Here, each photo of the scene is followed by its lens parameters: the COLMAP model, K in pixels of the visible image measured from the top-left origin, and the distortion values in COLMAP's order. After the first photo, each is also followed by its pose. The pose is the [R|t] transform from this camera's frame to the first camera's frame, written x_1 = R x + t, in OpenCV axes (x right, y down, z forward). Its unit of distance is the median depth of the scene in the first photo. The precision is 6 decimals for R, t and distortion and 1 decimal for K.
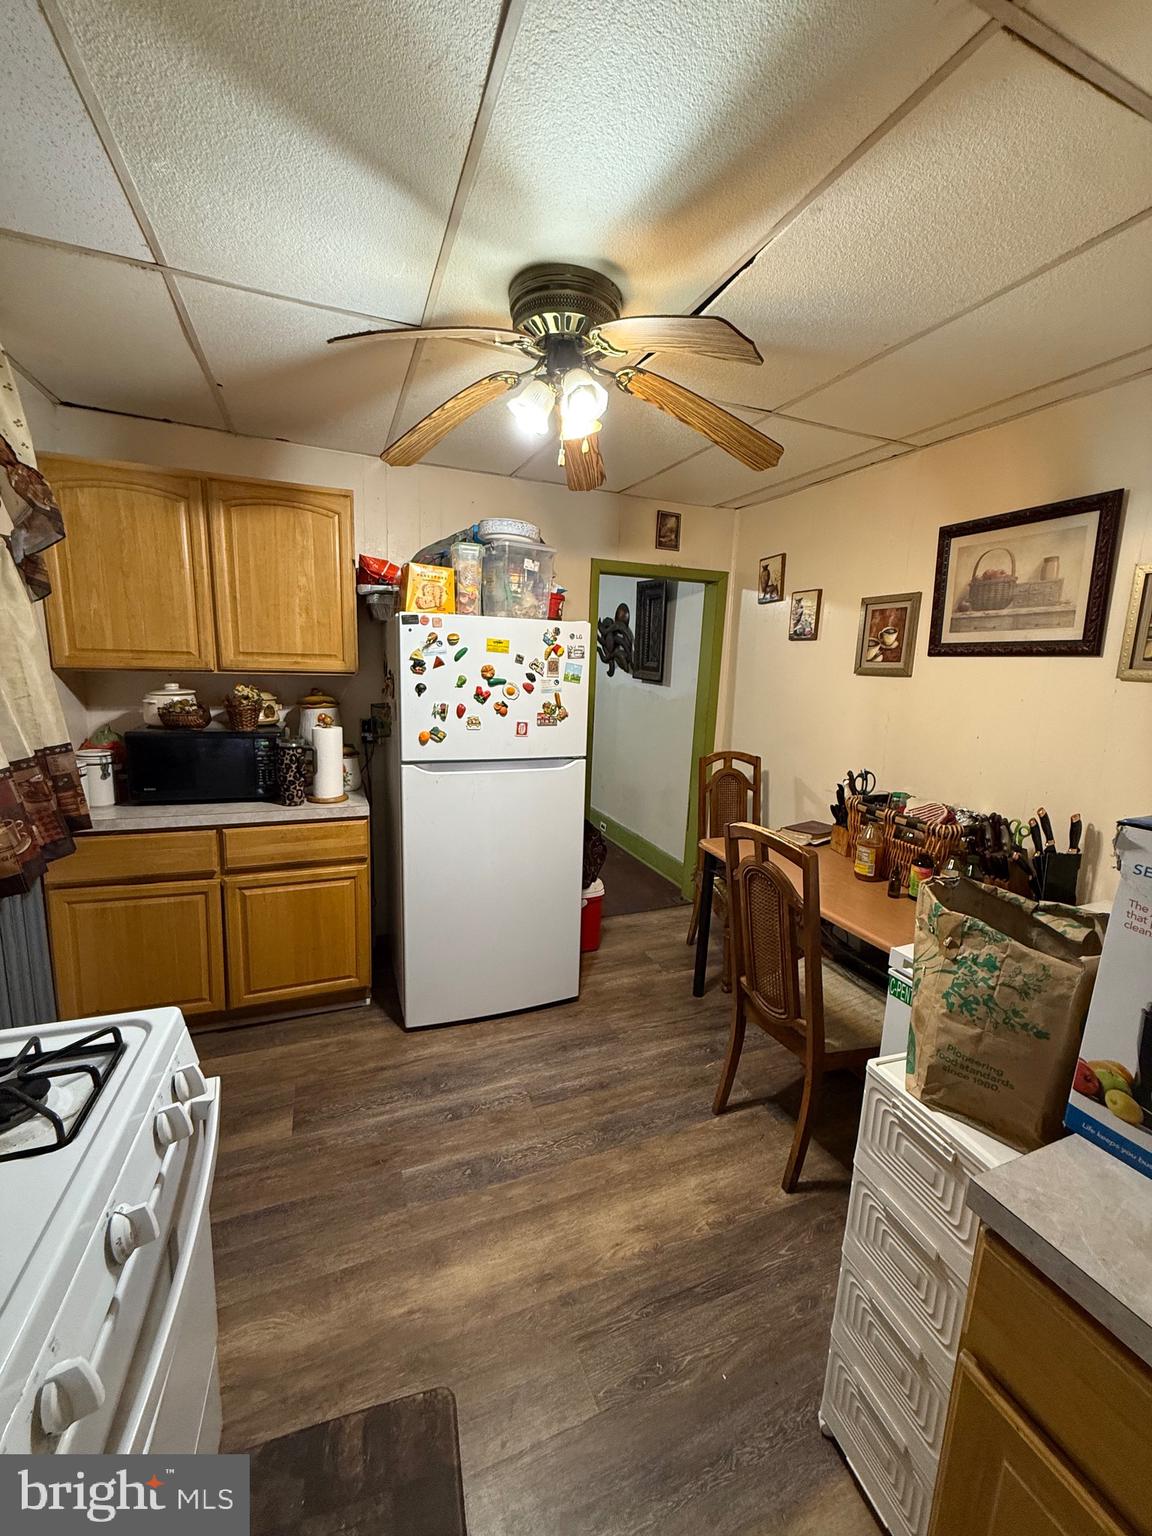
lens RADIAL K [[609.8, 0, 578.2], [0, 609.8, 763.2], [0, 0, 1]] dist [0.000461, 0.000353]
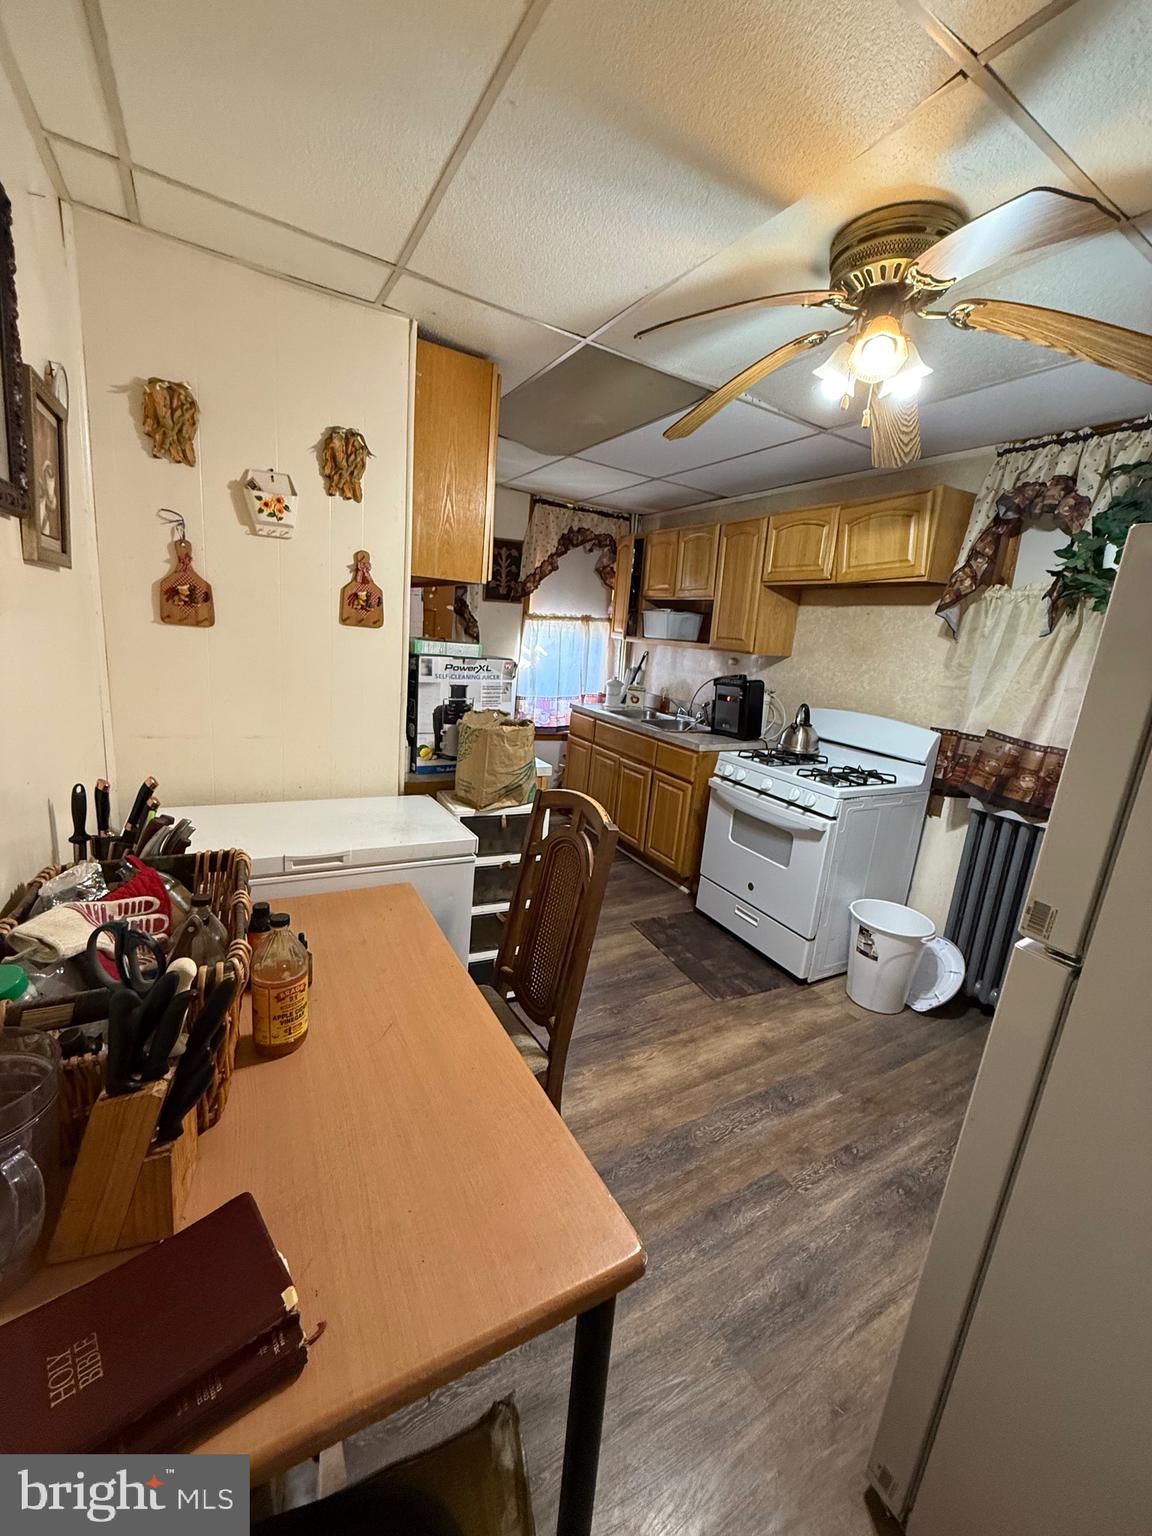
lens RADIAL K [[609.8, 0, 578.2], [0, 609.8, 763.2], [0, 0, 1]] dist [0.000461, 0.000353]
pose [[-0.983330, -0.089451, -0.158305, 0.344292], [-0.142827, 0.918781, 0.368025, -0.203693], [0.112528, 0.384500, -0.916241, 1.371054]]
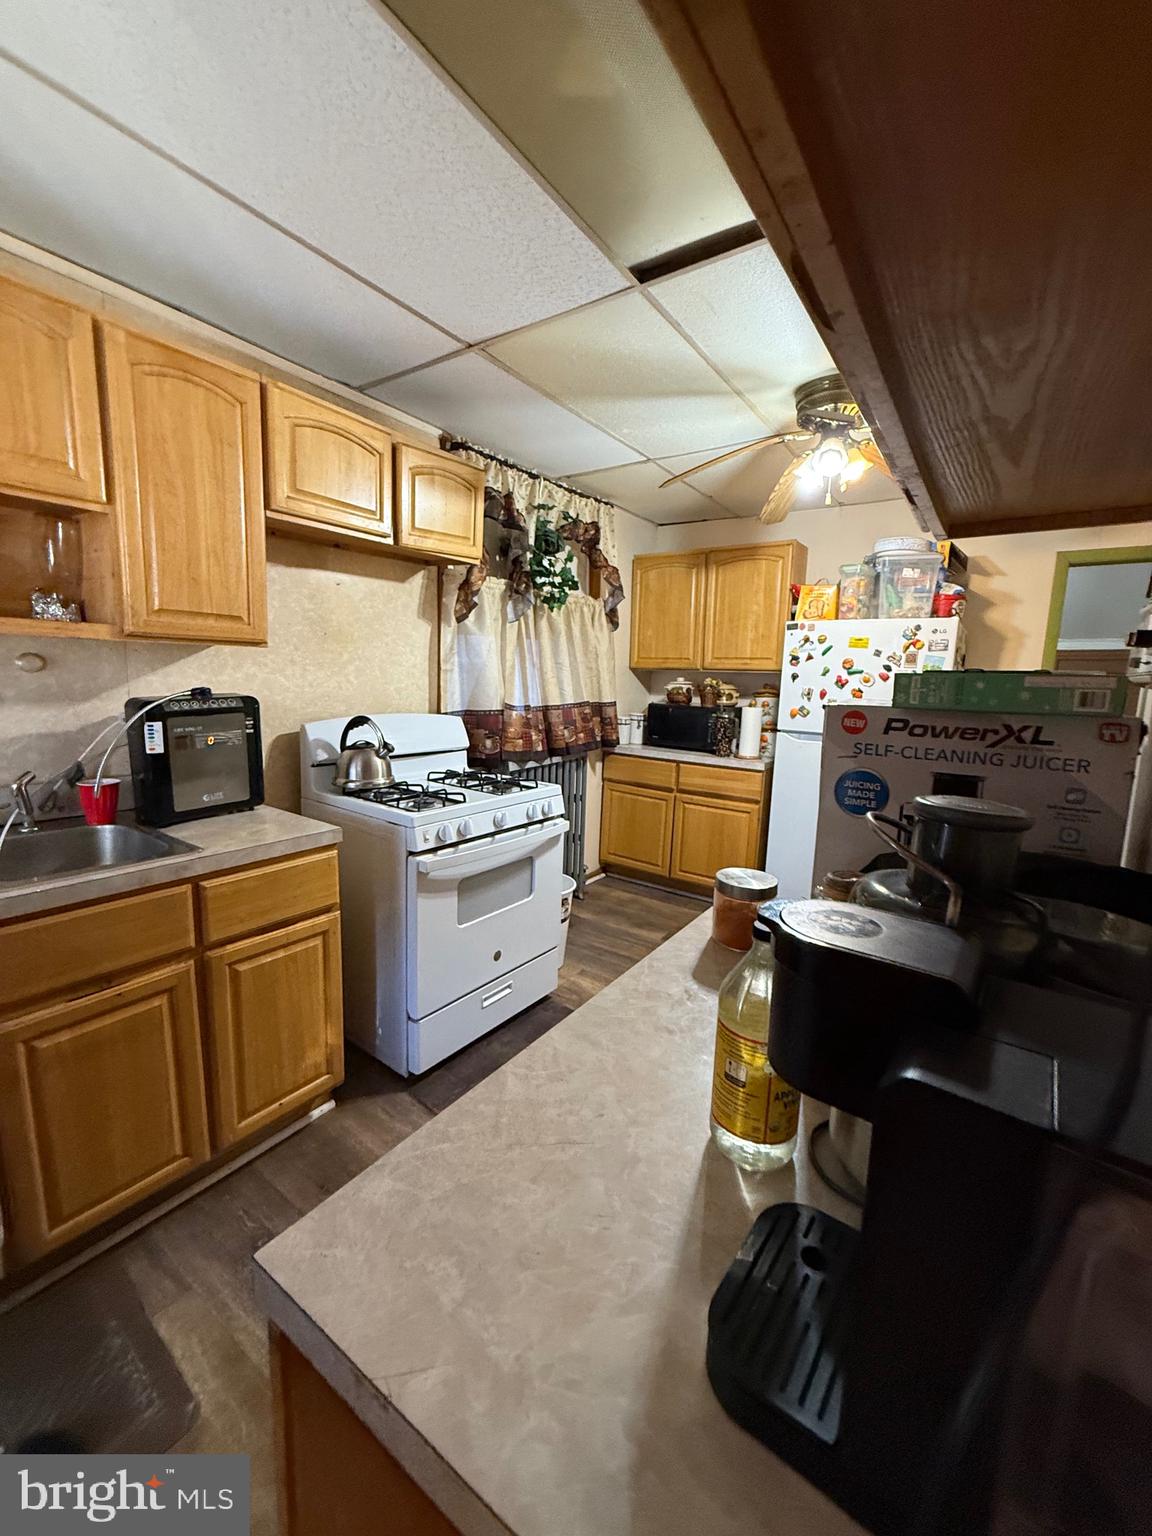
lens RADIAL K [[609.8, 0, 578.2], [0, 609.8, 763.2], [0, 0, 1]] dist [0.000461, 0.000353]
pose [[0.549956, 0.103939, -0.828701, 0.608065], [-0.151764, 0.988144, 0.023221, 0.107805], [0.821290, 0.112997, 0.559209, -0.135275]]
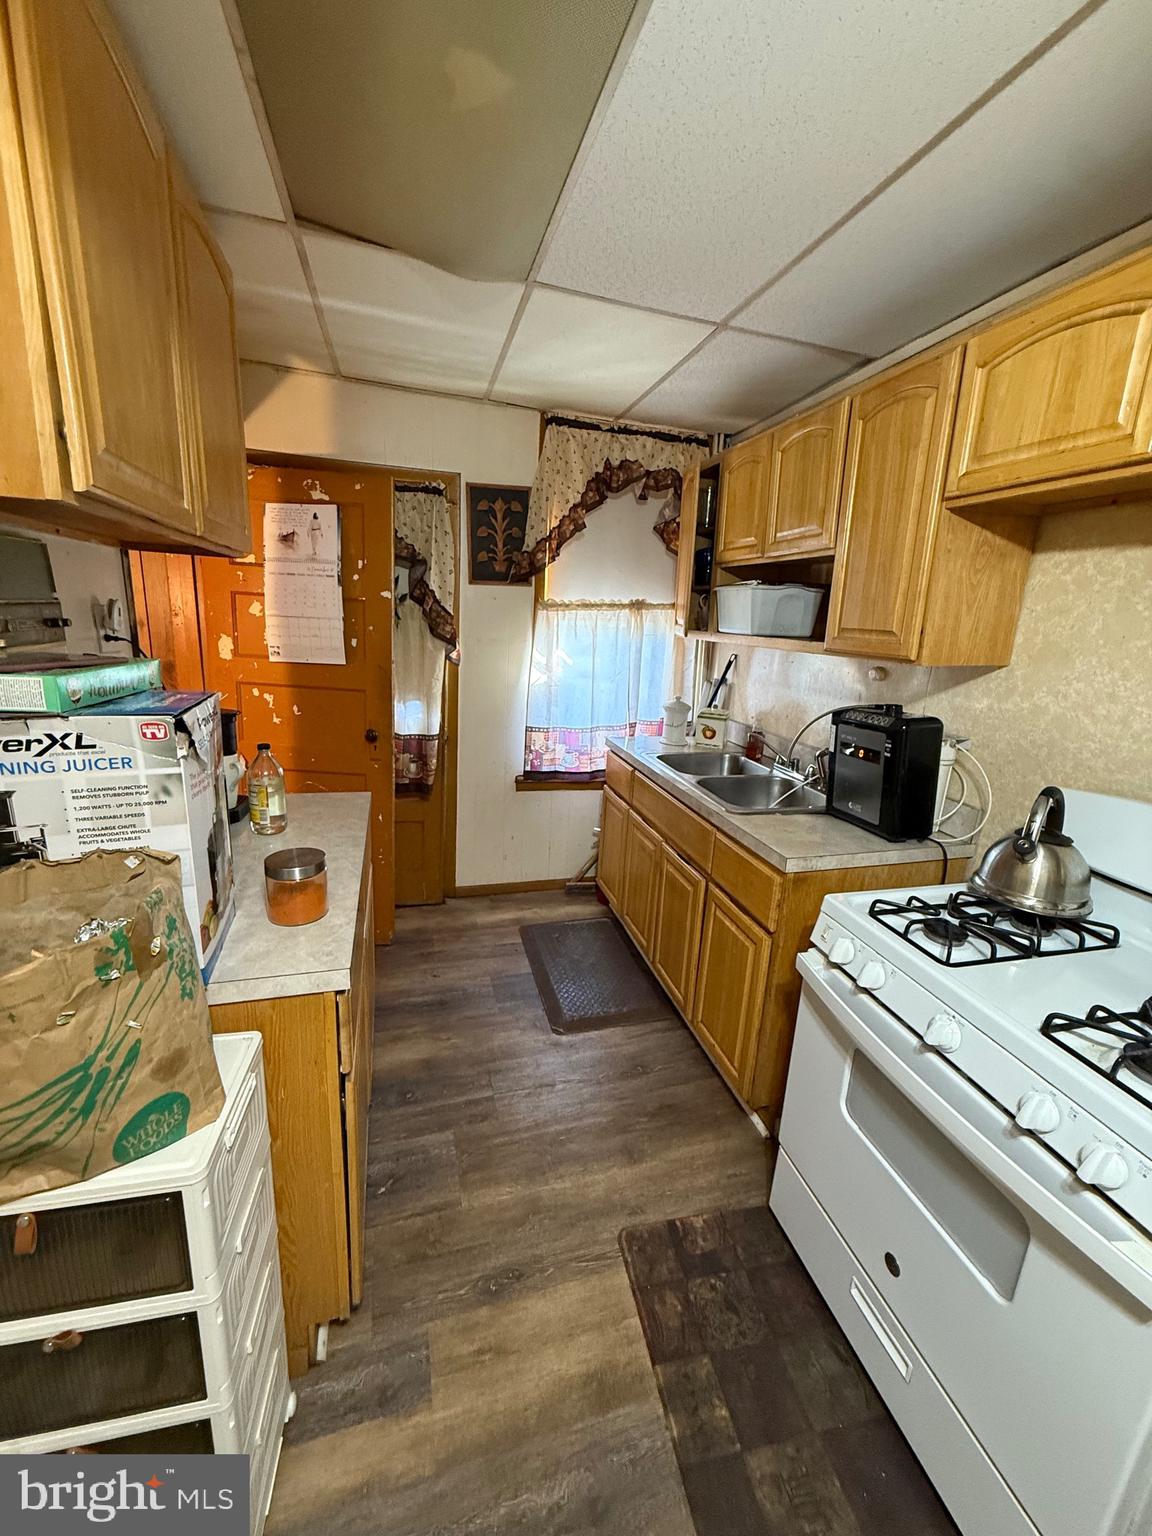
lens RADIAL K [[609.8, 0, 578.2], [0, 609.8, 763.2], [0, 0, 1]] dist [0.000461, 0.000353]
pose [[-0.991040, -0.109577, 0.076366, 0.025700], [-0.070243, 0.913910, 0.399792, -0.106611], [-0.113599, 0.390846, -0.913419, 0.664974]]
